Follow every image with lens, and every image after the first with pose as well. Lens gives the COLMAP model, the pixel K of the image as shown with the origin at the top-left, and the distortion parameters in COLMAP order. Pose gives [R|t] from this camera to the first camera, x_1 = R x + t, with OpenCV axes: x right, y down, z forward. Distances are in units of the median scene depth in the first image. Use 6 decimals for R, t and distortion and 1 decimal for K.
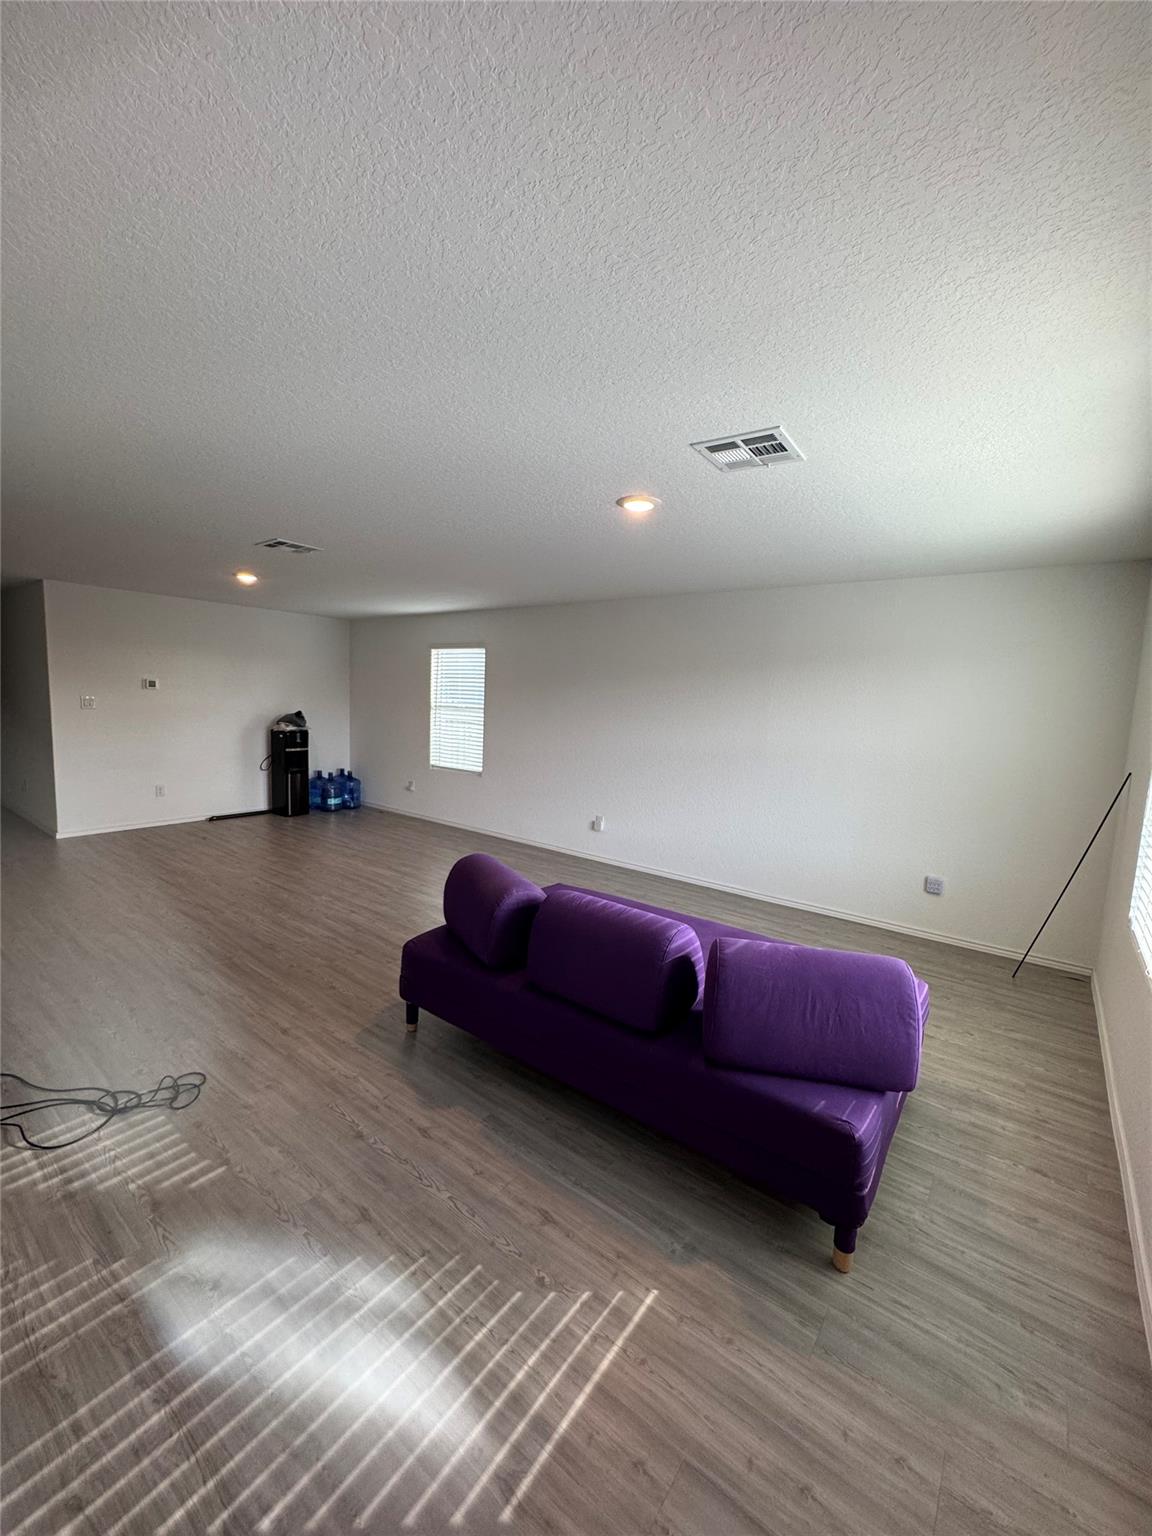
lens RADIAL K [[611.8, 0, 586.2], [0, 611.8, 767.6], [0, 0, 1]] dist [-0.001925, -0.000176]
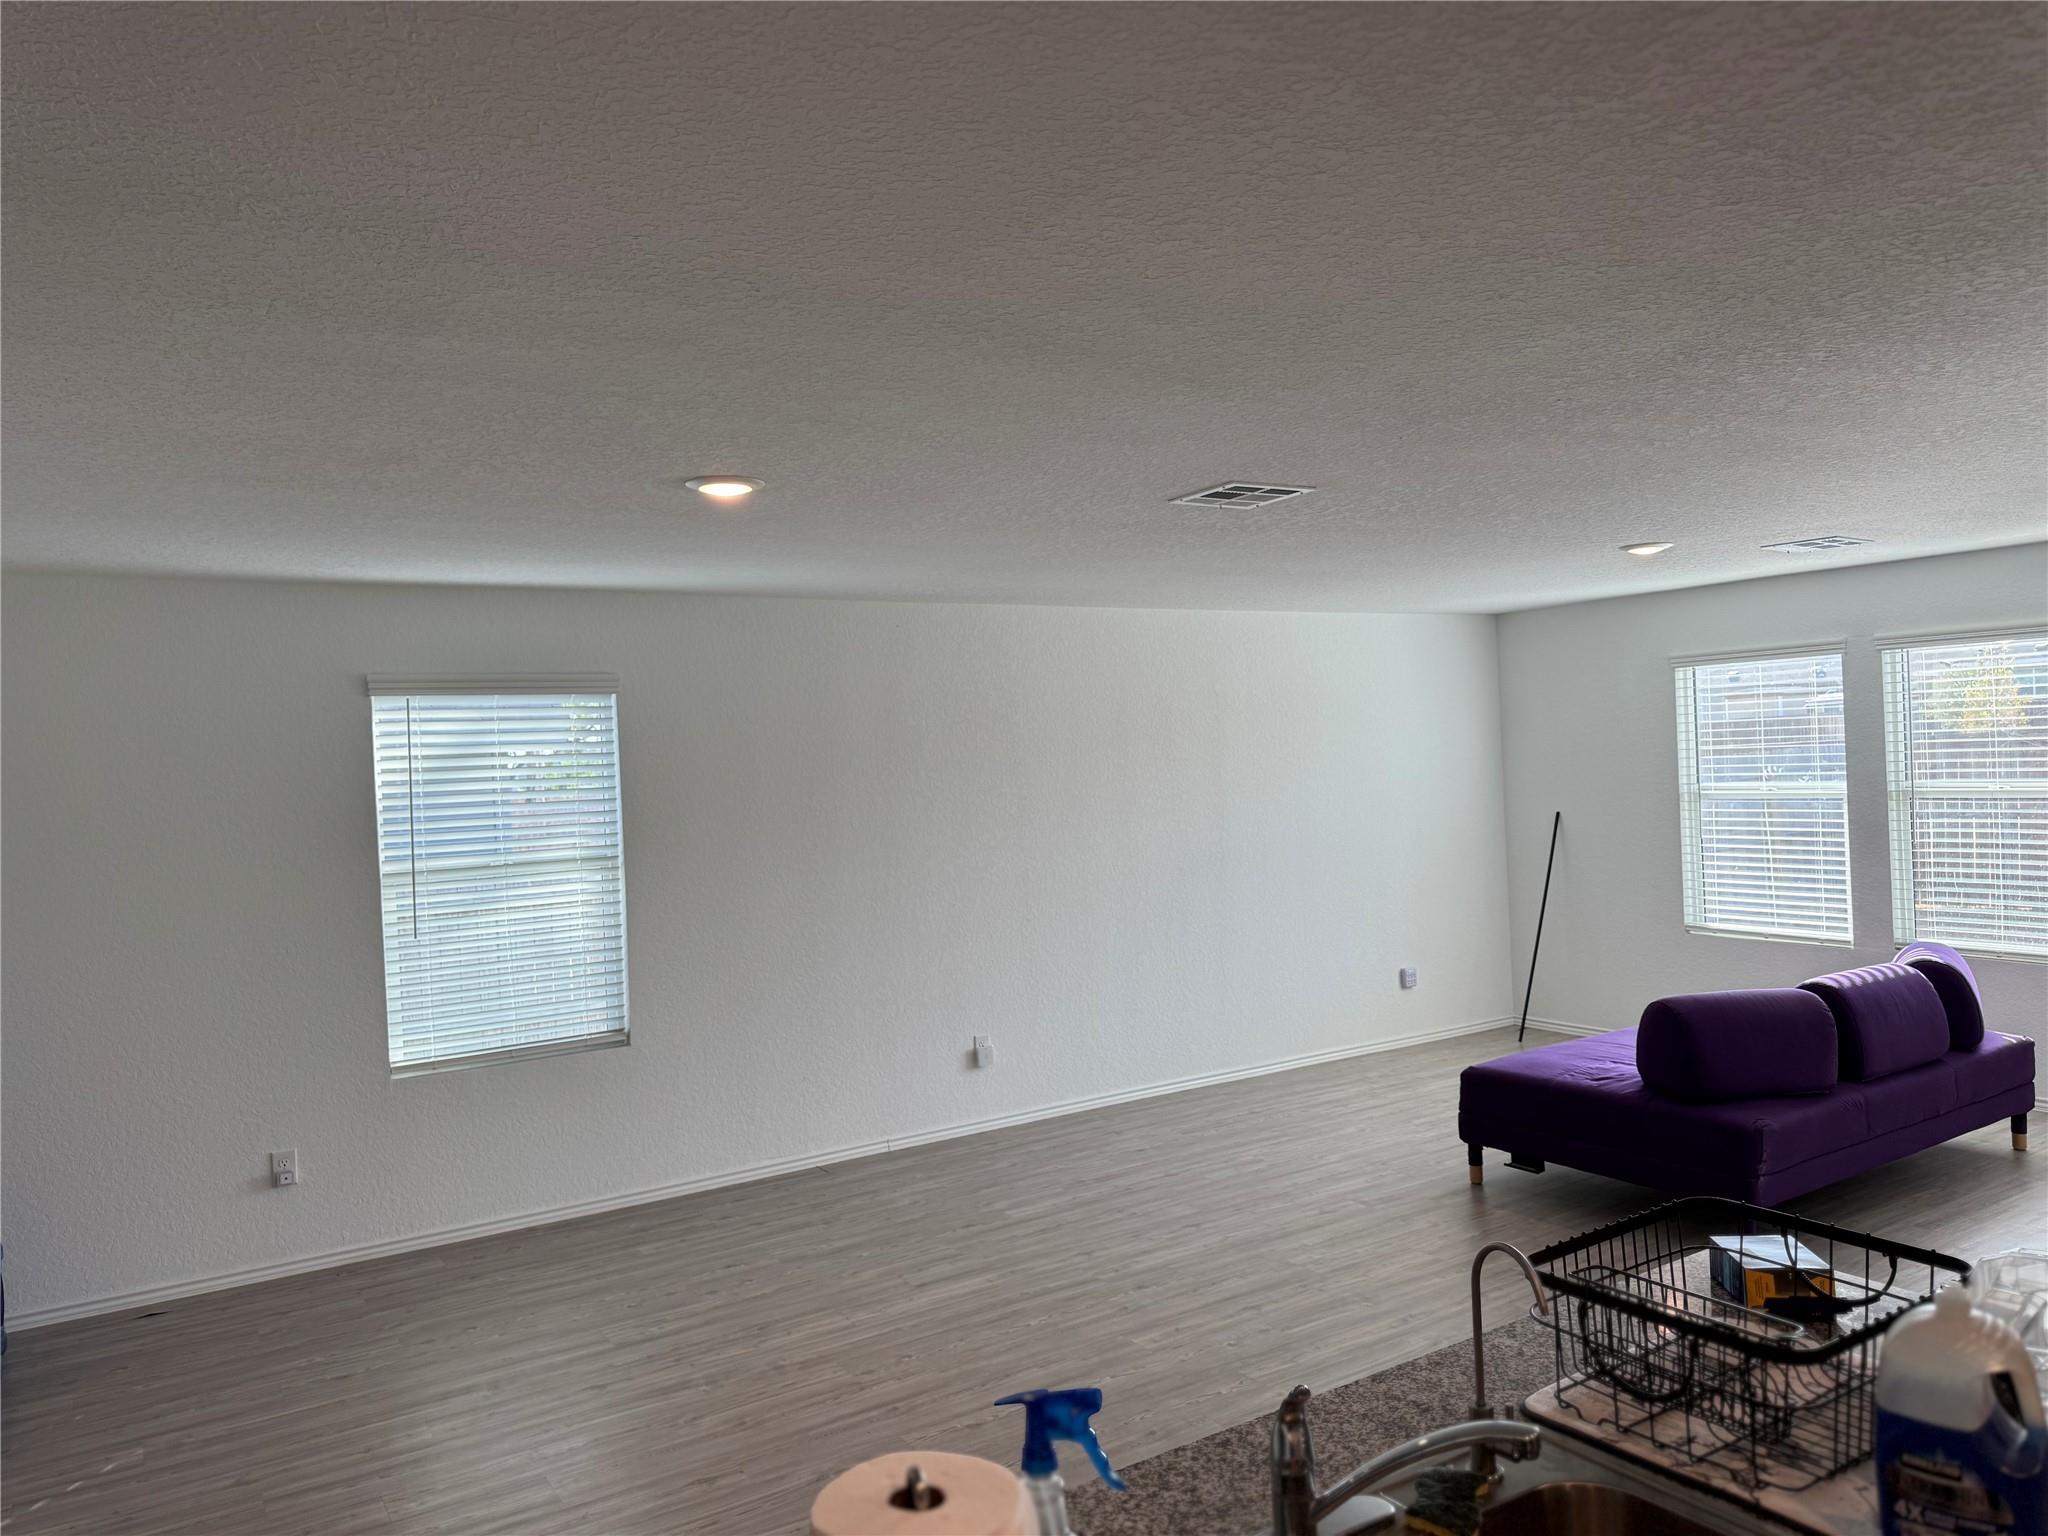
lens RADIAL K [[1437.1, 0, 1028.1], [0, 1437.1, 762.1], [0, 0, 1]] dist [0.049228, -0.056671]
pose [[0.343005, -0.059652, 0.937438, -1.124593], [0.164451, 0.986382, 0.002595, -0.144649], [-0.924826, 0.153272, 0.348144, 0.591759]]
